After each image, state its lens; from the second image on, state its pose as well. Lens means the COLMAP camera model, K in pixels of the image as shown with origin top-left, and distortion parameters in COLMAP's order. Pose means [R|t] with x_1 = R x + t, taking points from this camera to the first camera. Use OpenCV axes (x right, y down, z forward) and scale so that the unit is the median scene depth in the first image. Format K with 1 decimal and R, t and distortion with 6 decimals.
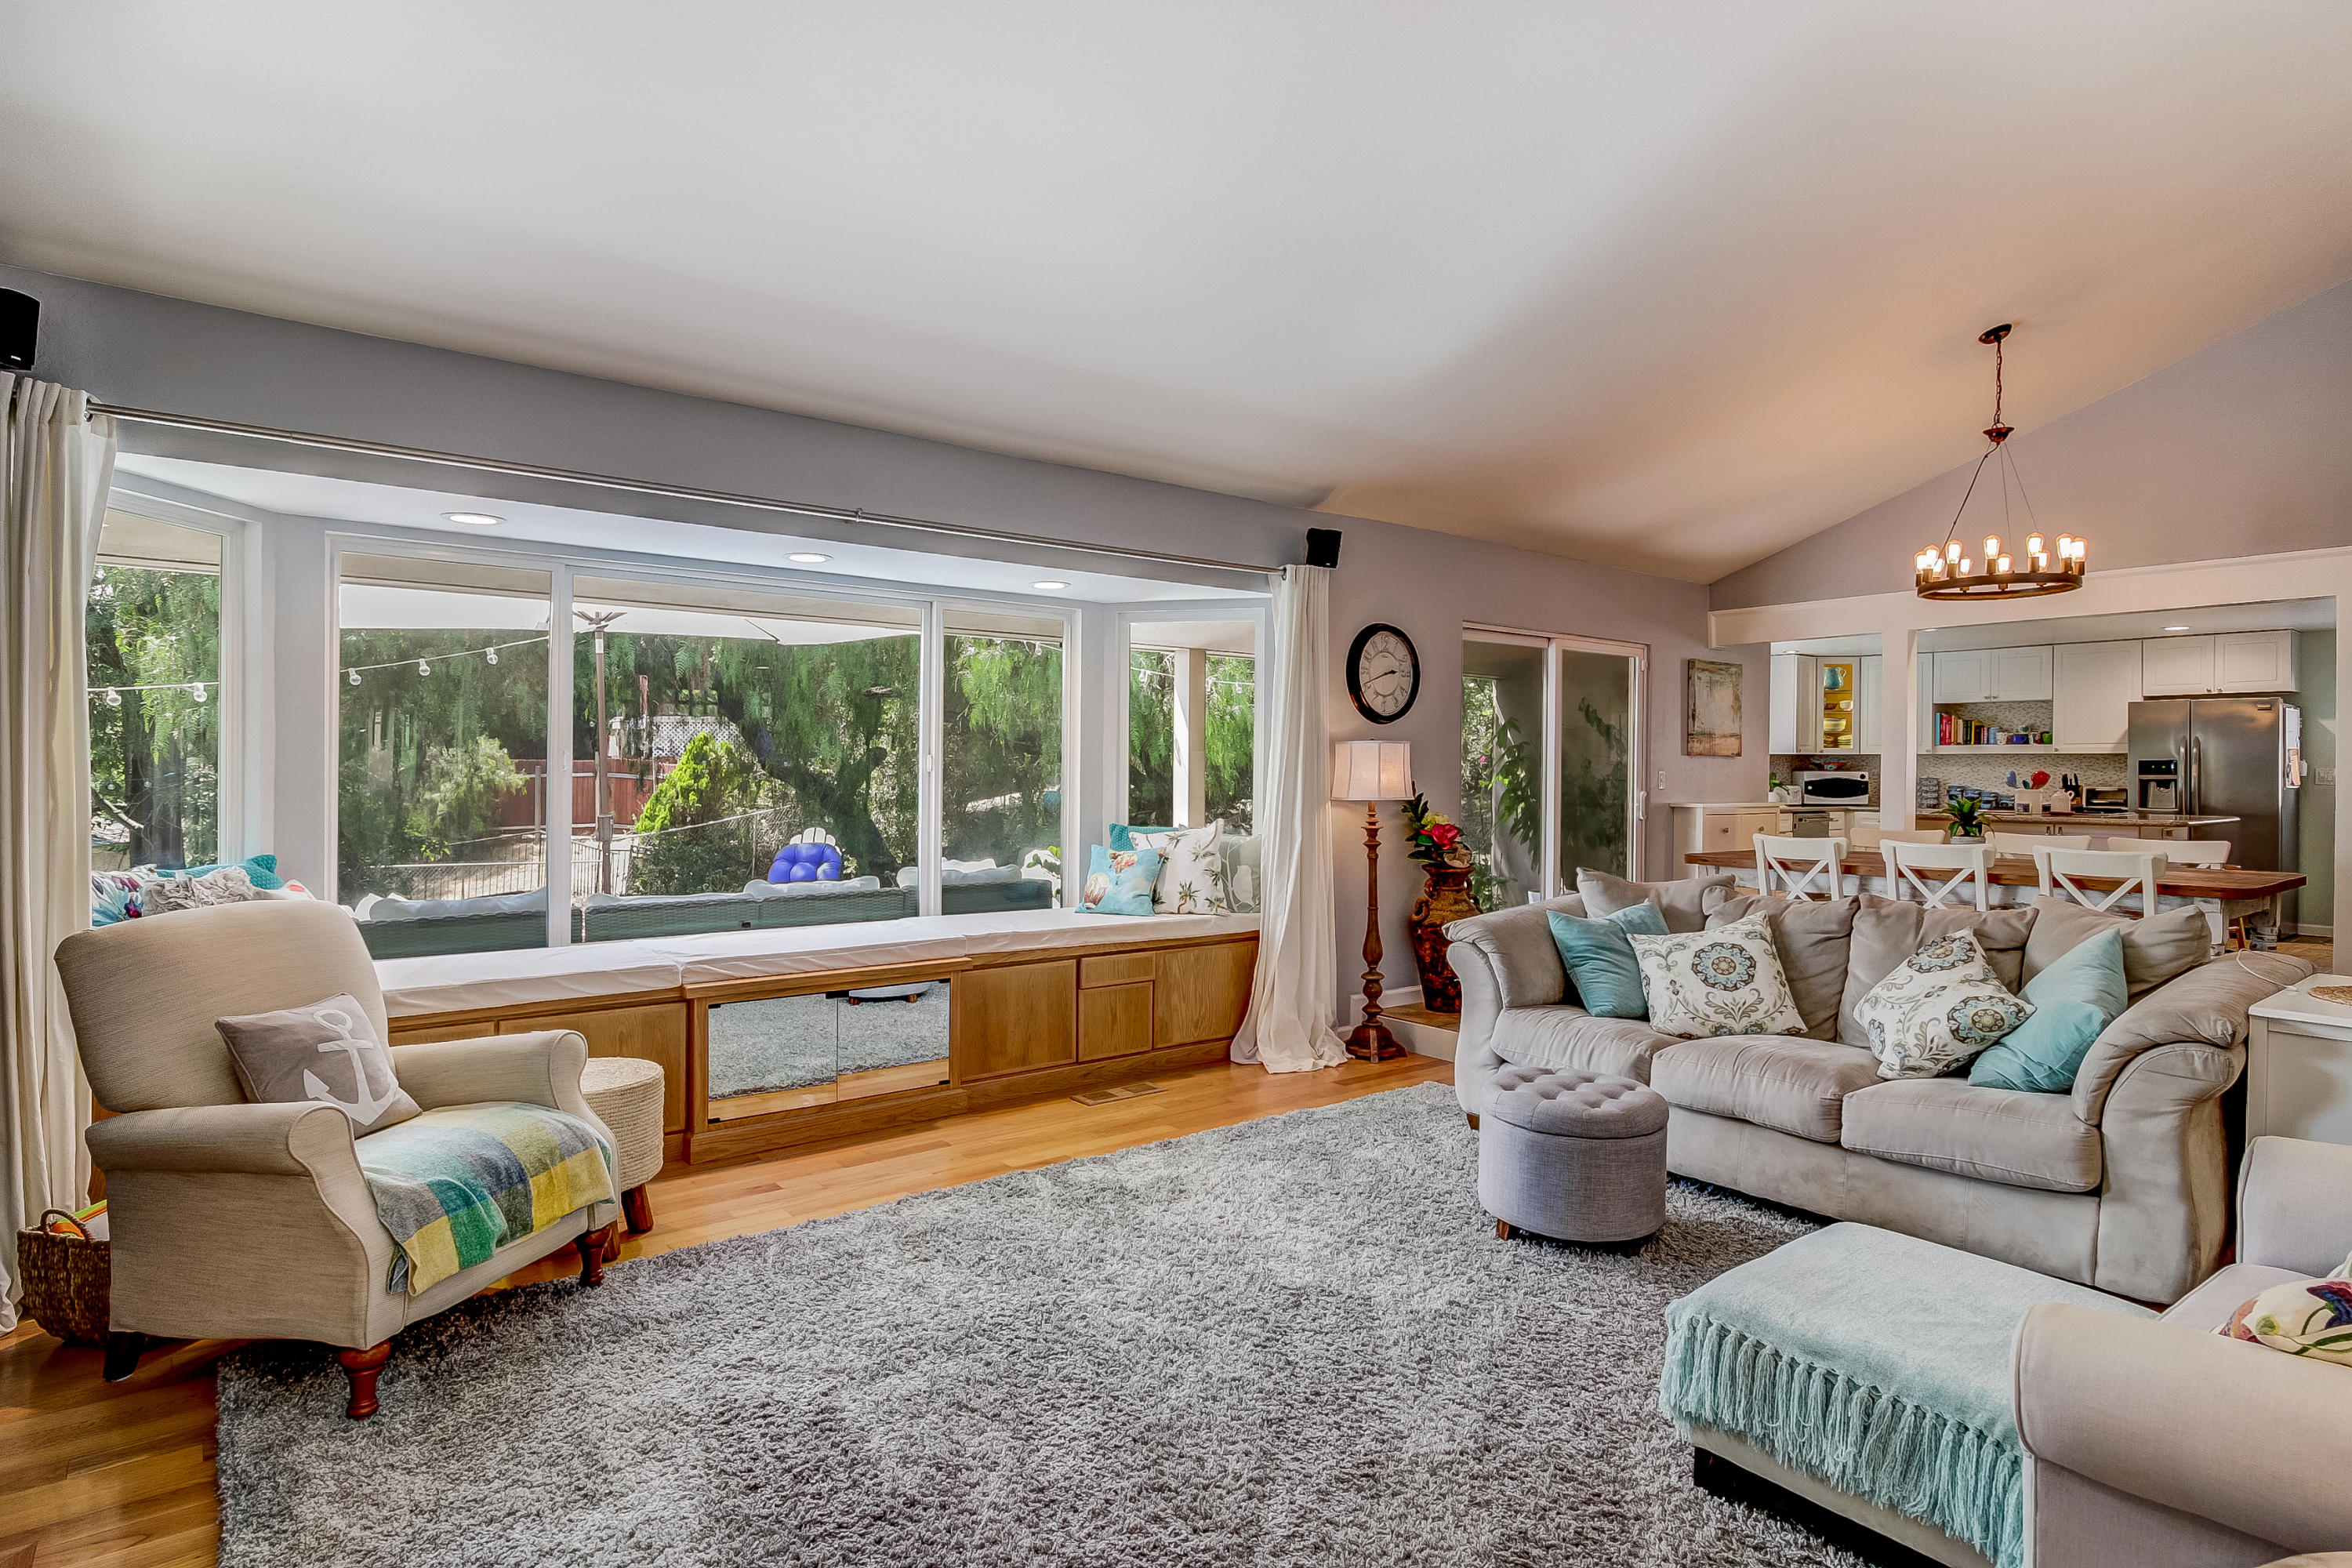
lens RADIAL K [[1237.0, 0, 1189.9], [0, 1237.0, 782.3], [0, 0, 1]] dist [0.006035, -0.001439]
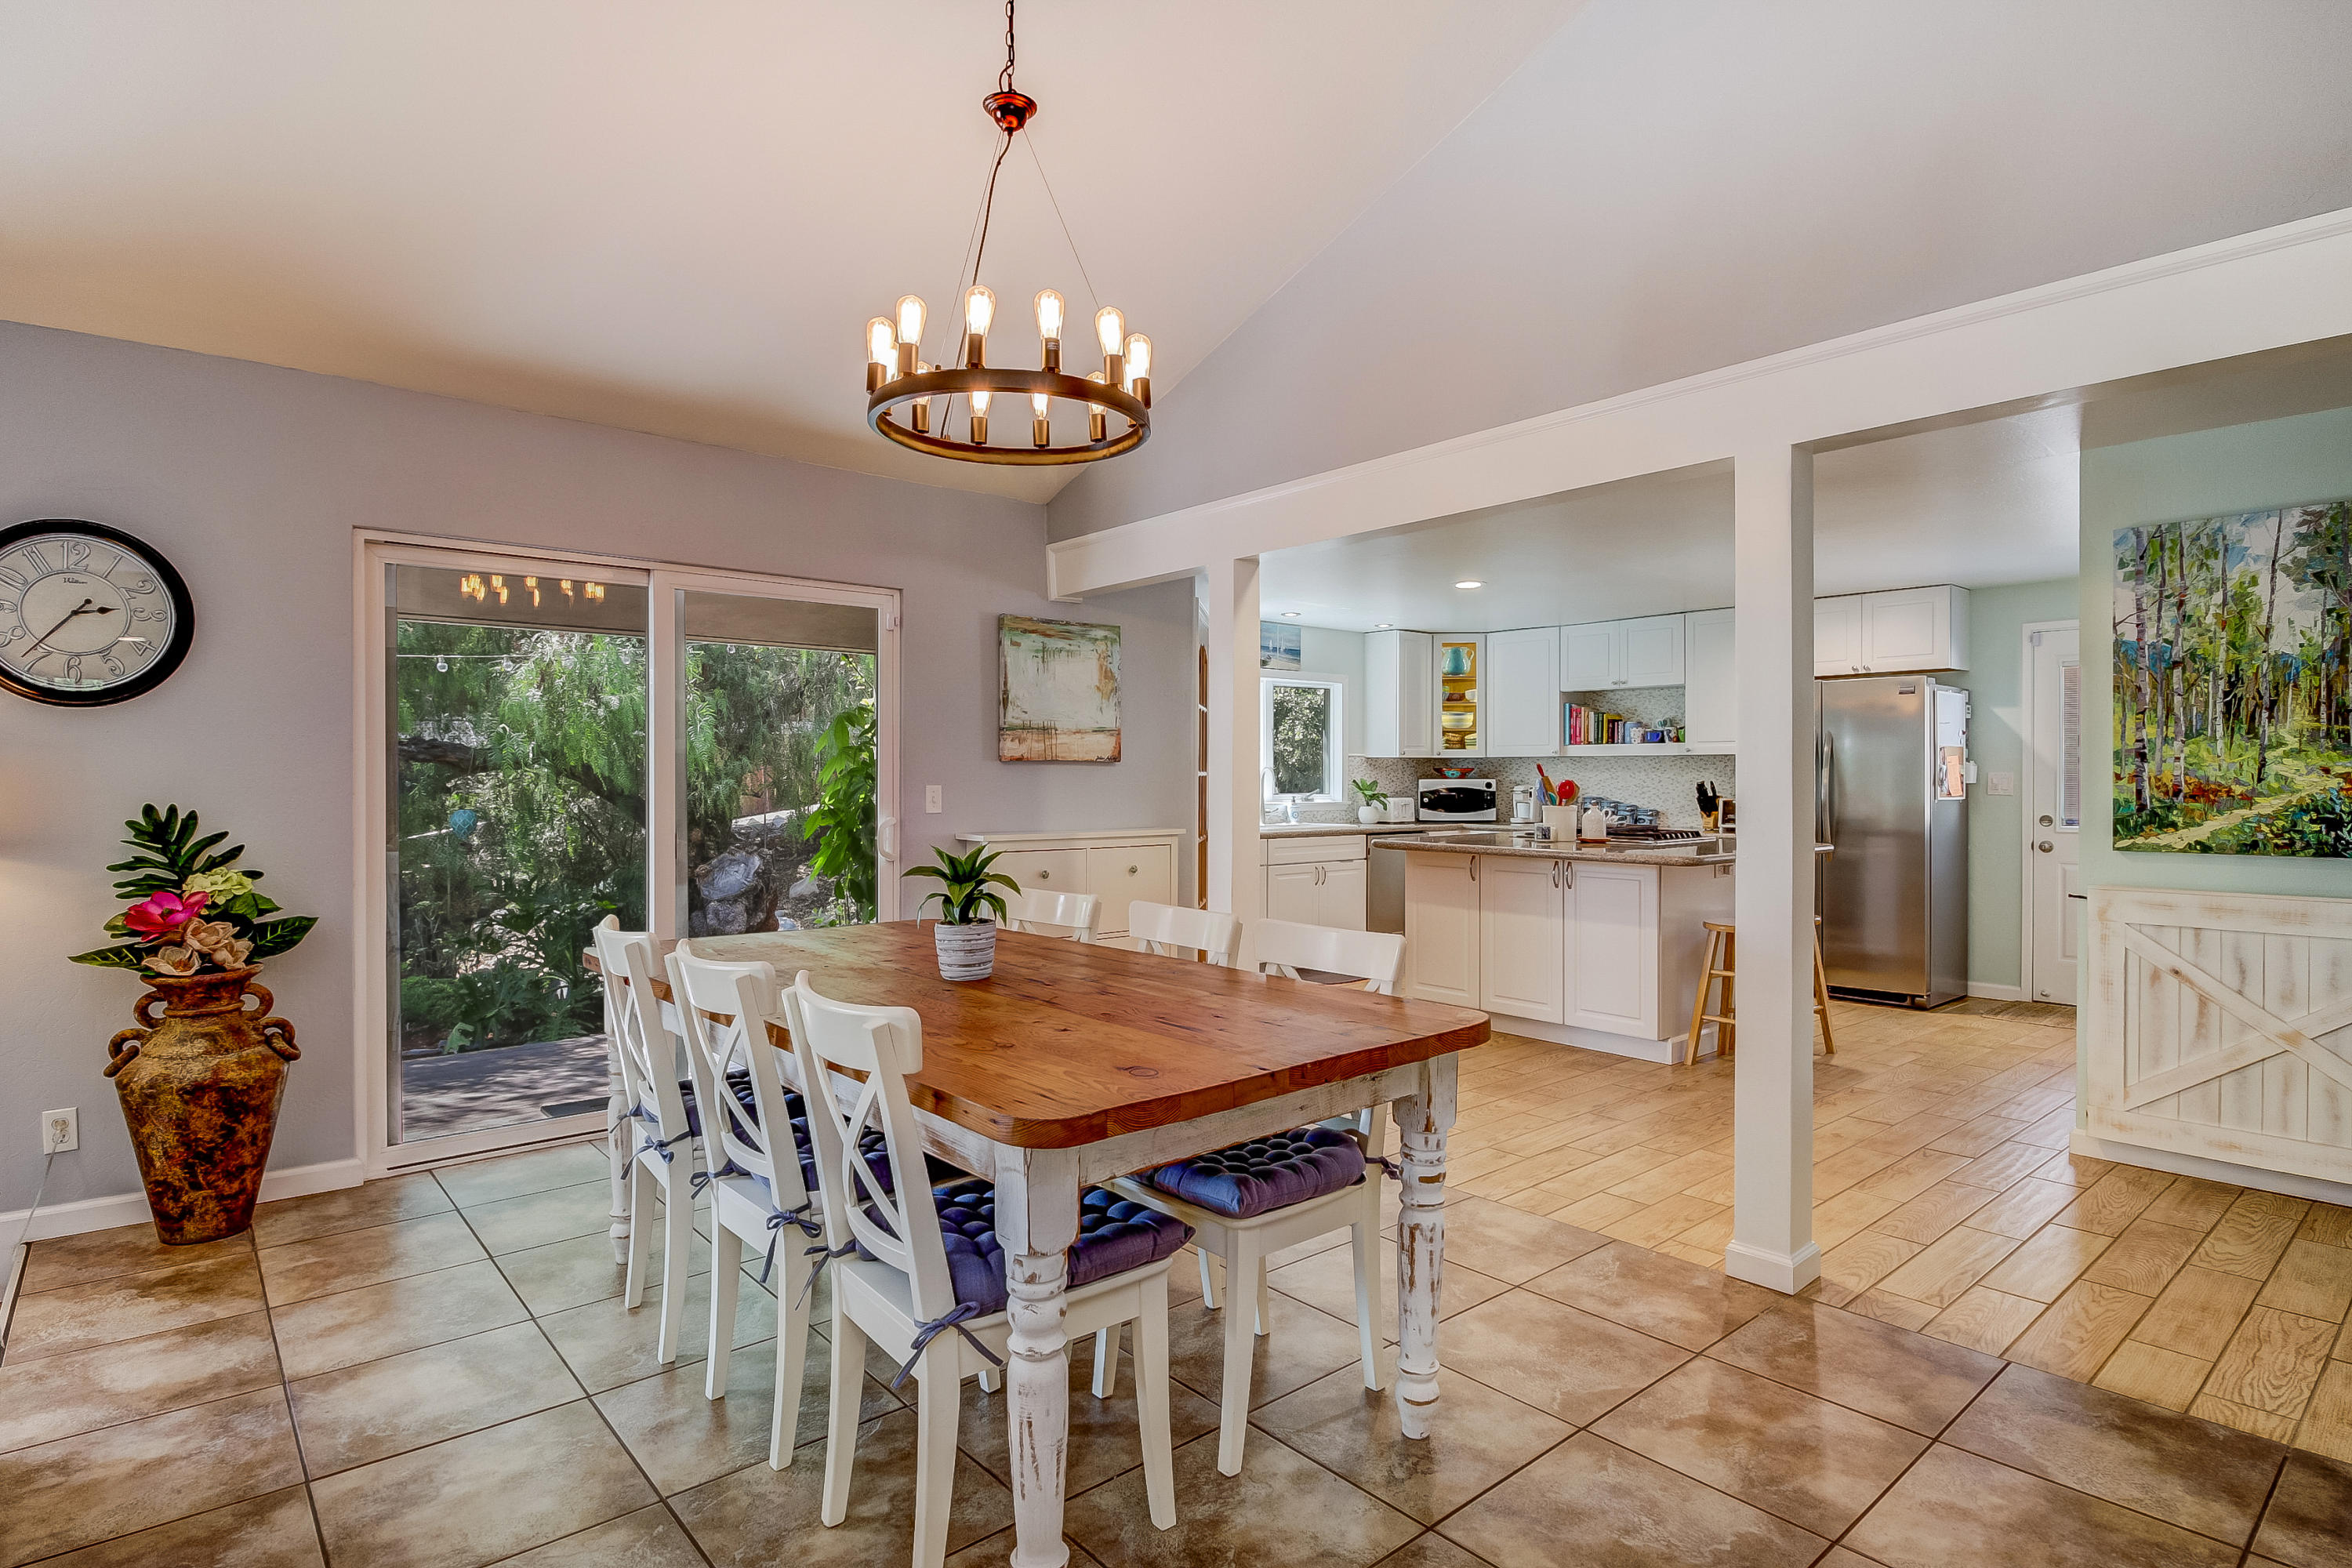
lens RADIAL K [[1176.8, 0, 1213.0], [0, 1176.8, 784.8], [0, 0, 1]] dist [-0.001040, -0.003812]
pose [[0.999336, -0.006049, 0.035918, 0.418219], [0.006088, 0.999981, -0.000981, -0.006292], [-0.035911, 0.001199, 0.999354, 0.310613]]
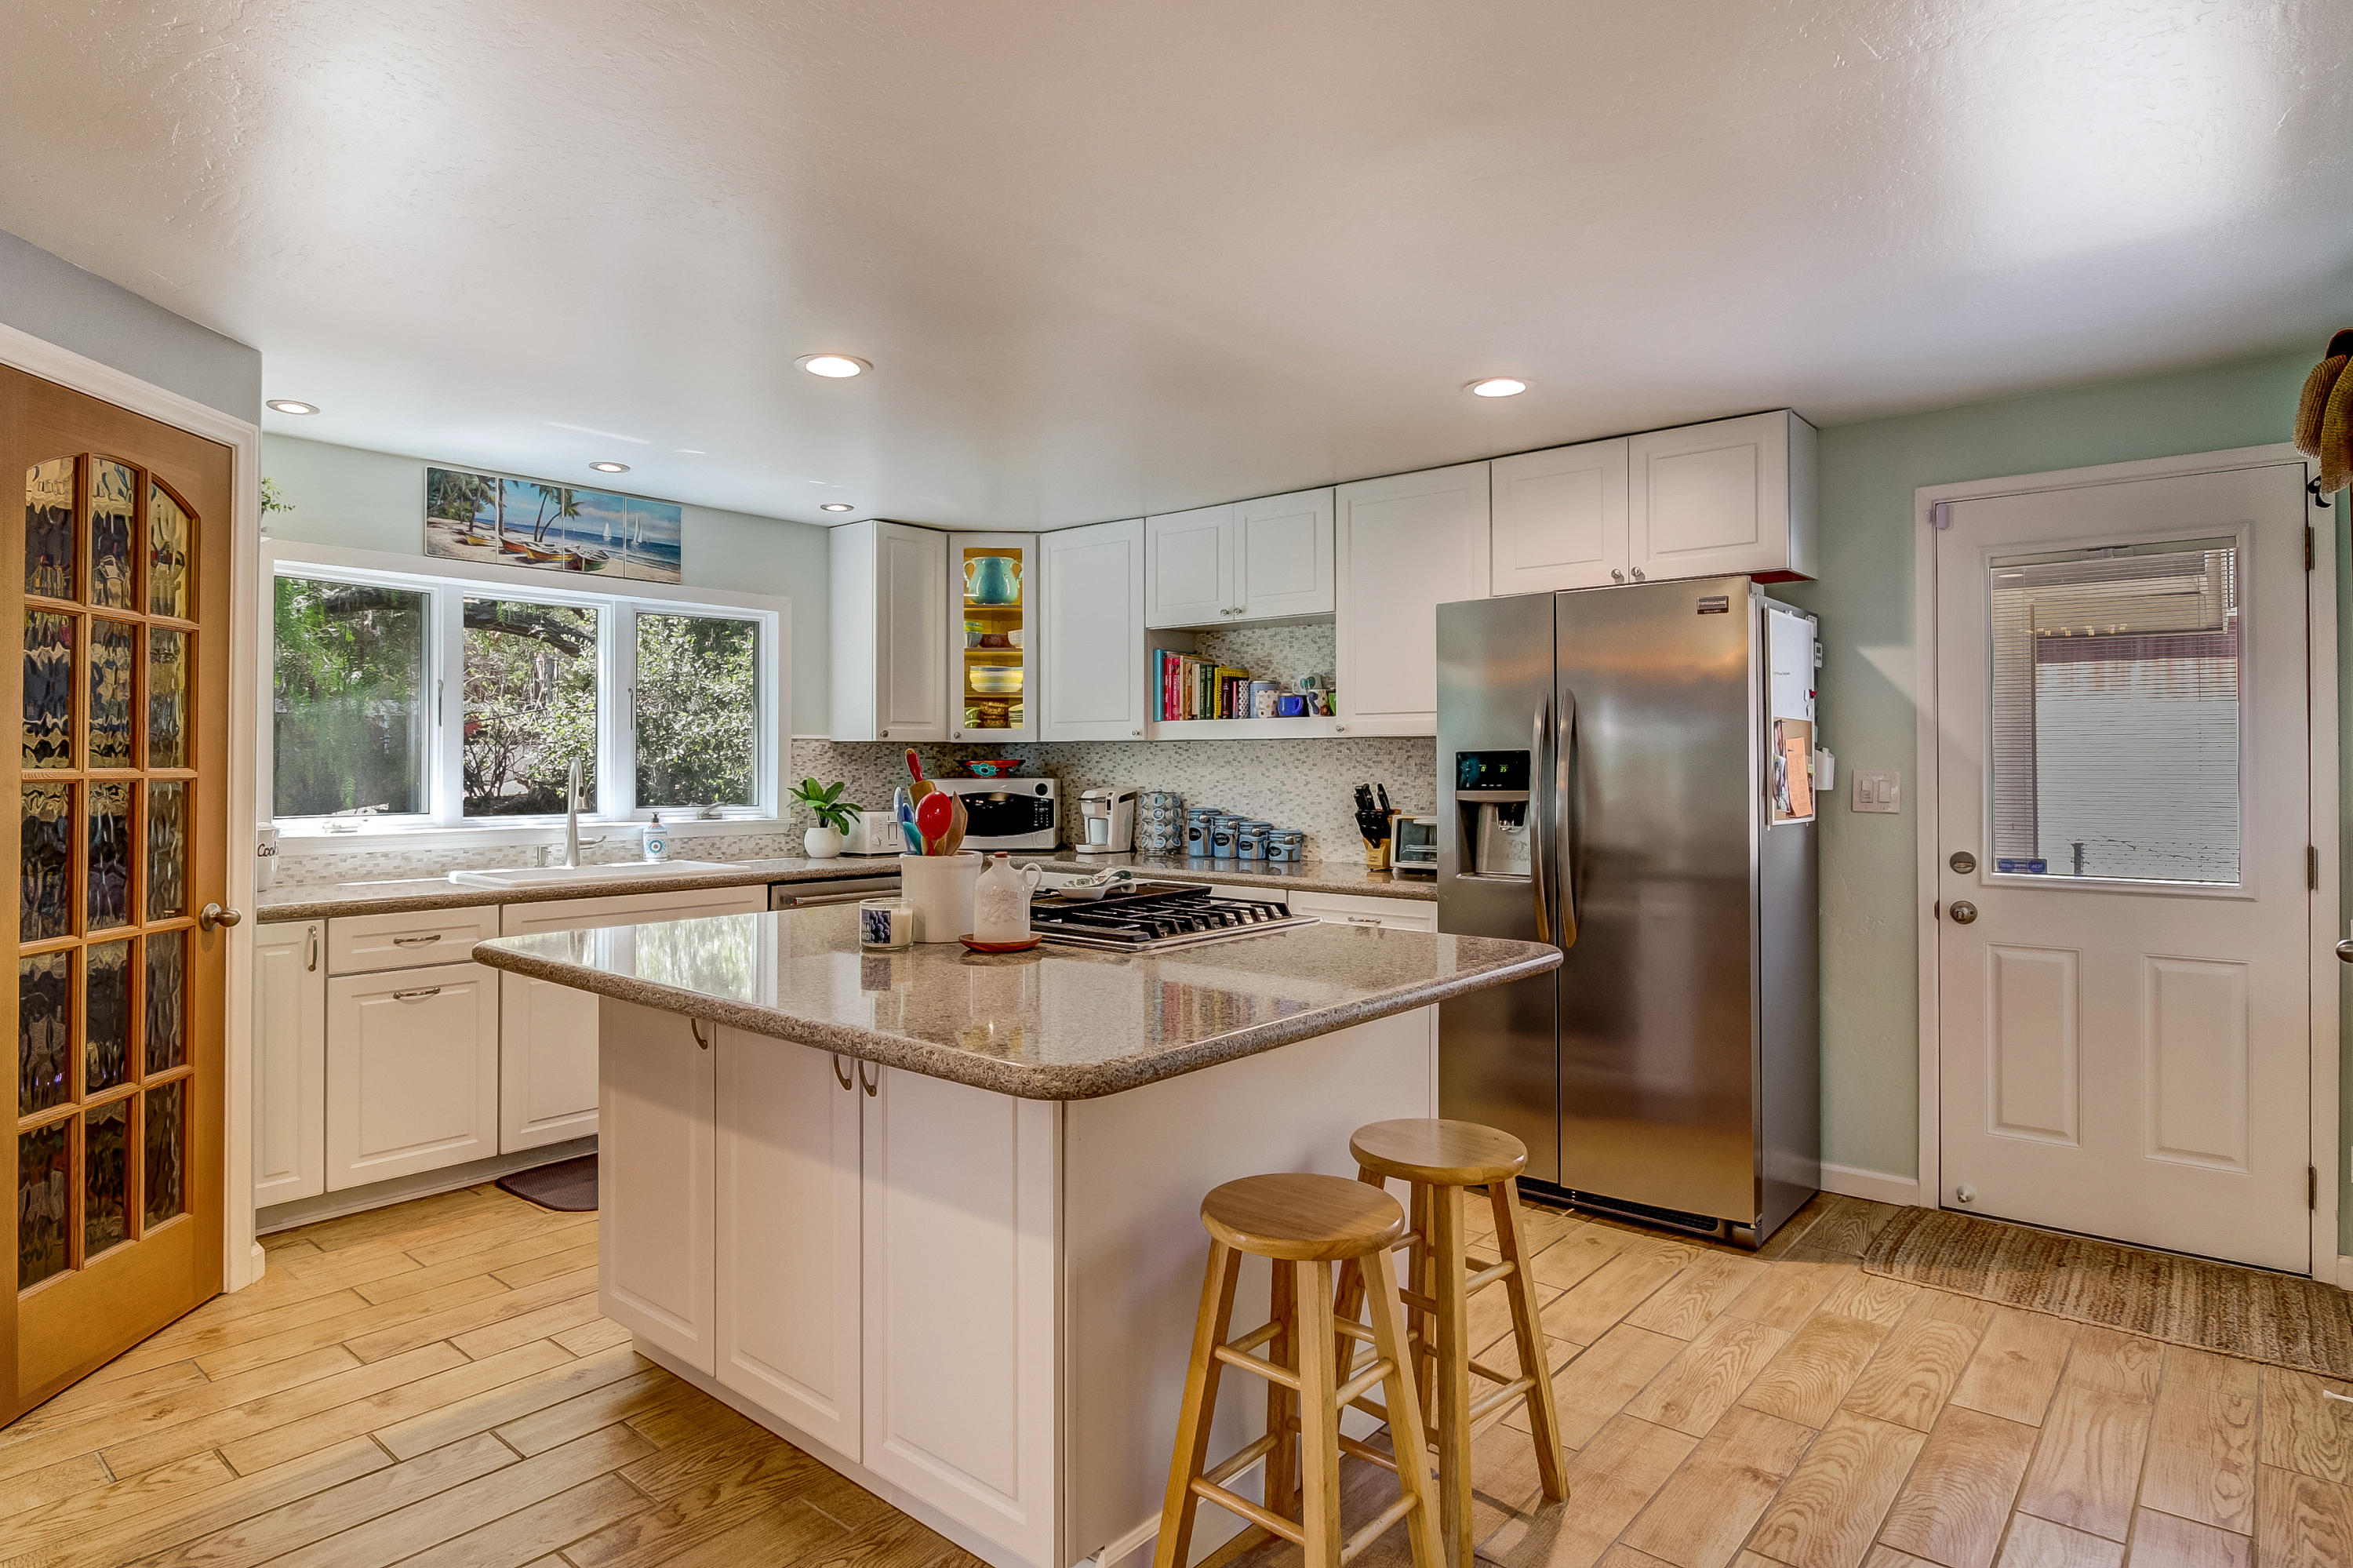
lens RADIAL K [[1237.6, 0, 1173.5], [0, 1237.6, 765.5], [0, 0, 1]] dist [0.006035, -0.001439]
pose [[0.984162, -0.006227, 0.177160, 0.628145], [0.007830, 0.999934, -0.008350, -0.011441], [-0.177097, 0.009605, 0.984147, 0.653490]]
